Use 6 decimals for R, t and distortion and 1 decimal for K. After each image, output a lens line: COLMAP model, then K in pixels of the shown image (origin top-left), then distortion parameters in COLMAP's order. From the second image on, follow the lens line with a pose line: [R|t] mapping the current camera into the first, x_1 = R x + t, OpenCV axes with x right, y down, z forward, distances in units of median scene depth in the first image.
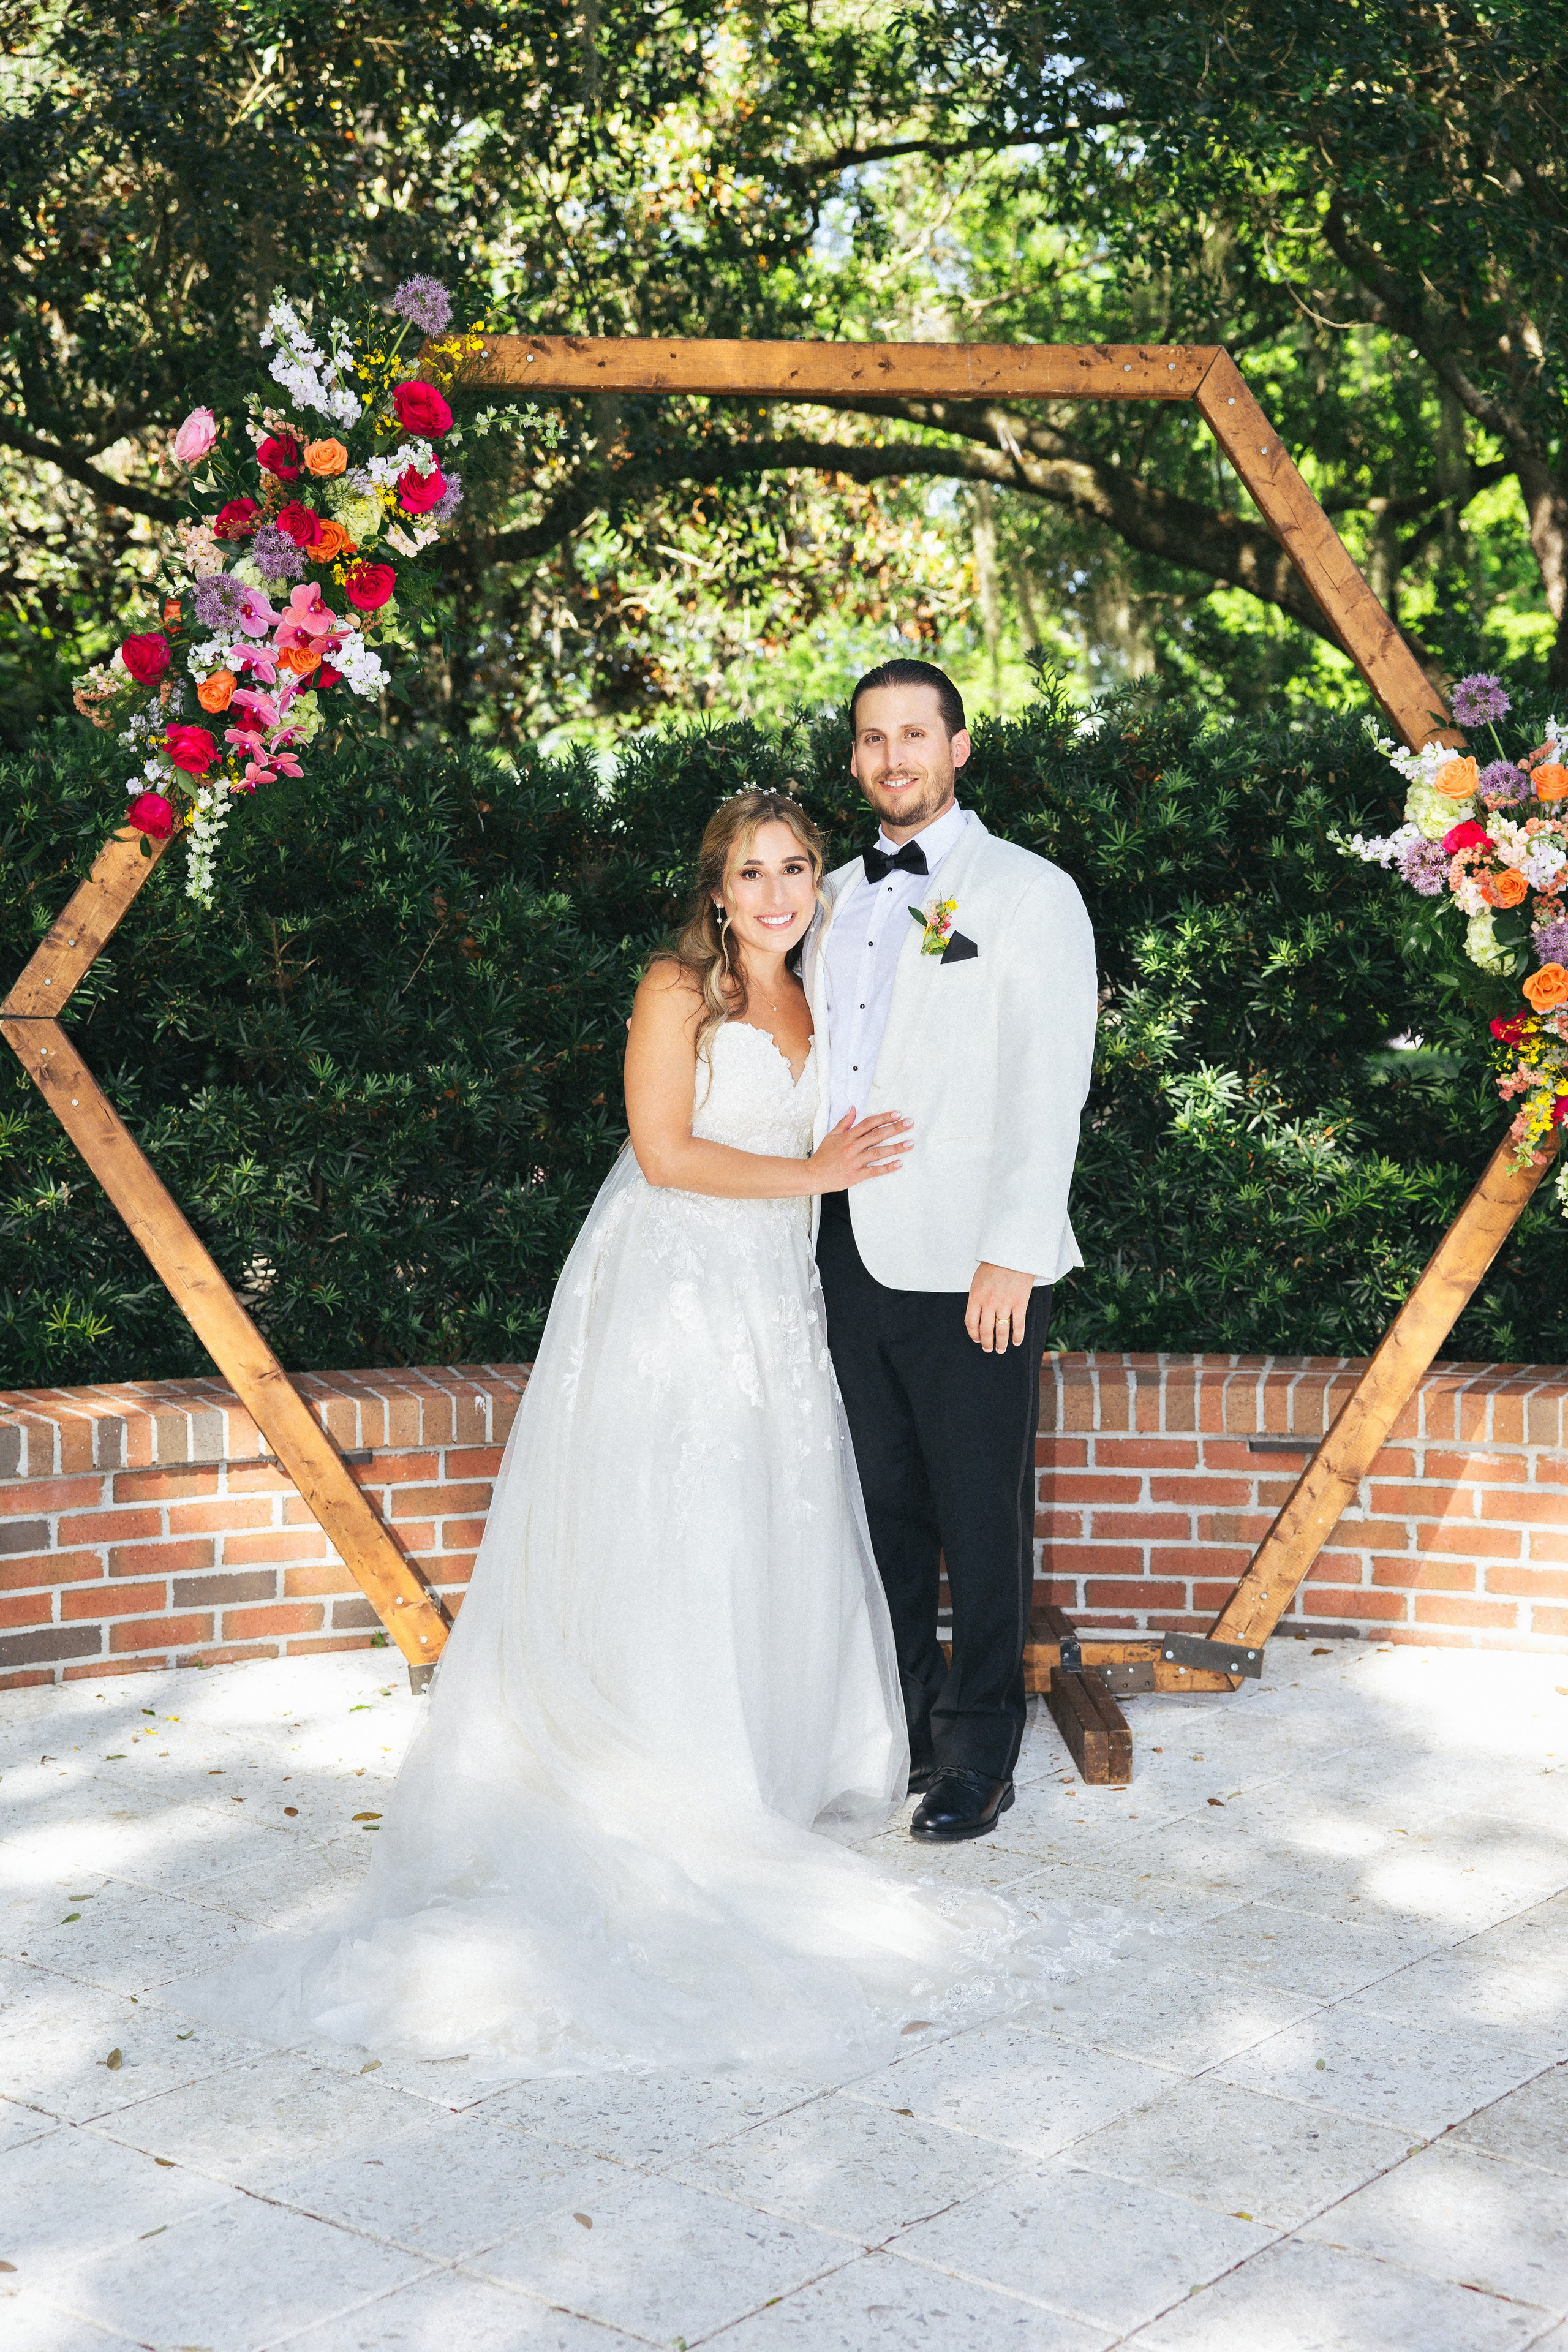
lens RADIAL K [[3215.0, 0, 784.0], [0, 3215.0, 1176.0], [0, 0, 1]] dist [0.162220, -0.426415]
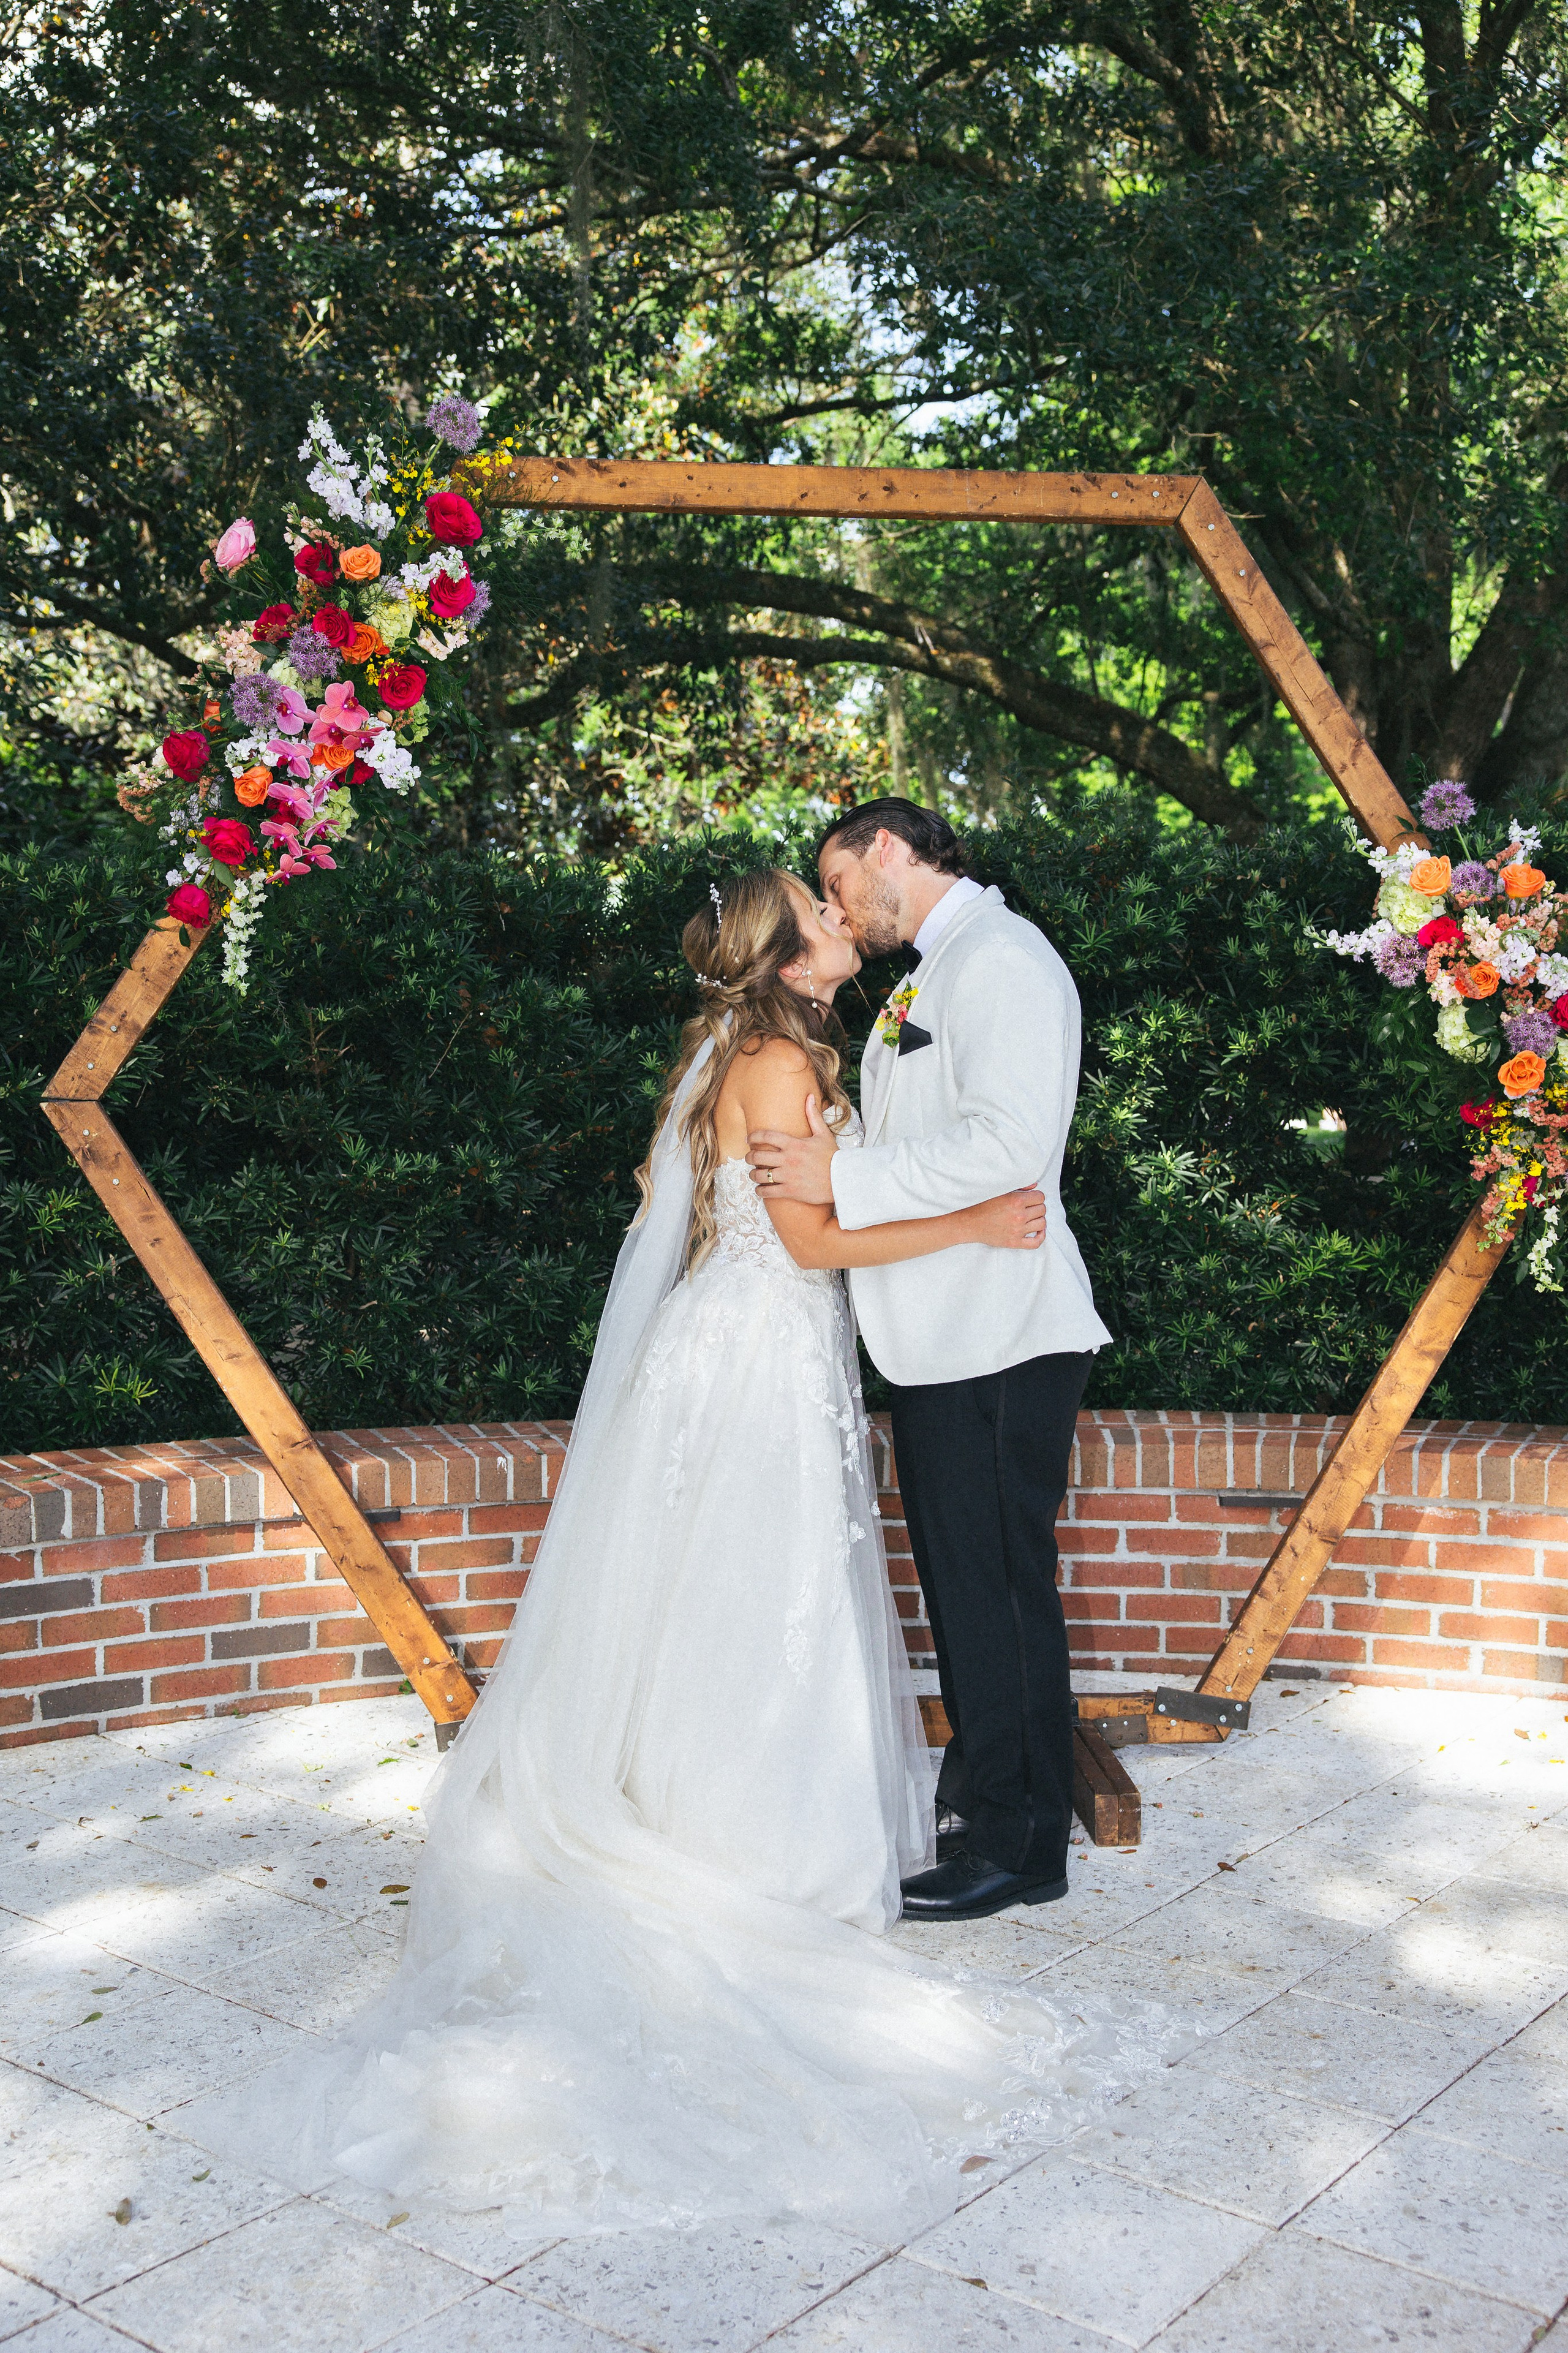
lens RADIAL K [[2475.4, 0, 784.0], [0, 2475.4, 1176.5], [0, 0, 1]] dist [0.009057, 0.004049]
pose [[0.999662, 0.000673, 0.025998, -0.023870], [-0.000144, 0.999792, -0.020377, -0.007861], [-0.026007, 0.020366, 0.999454, 0.190231]]
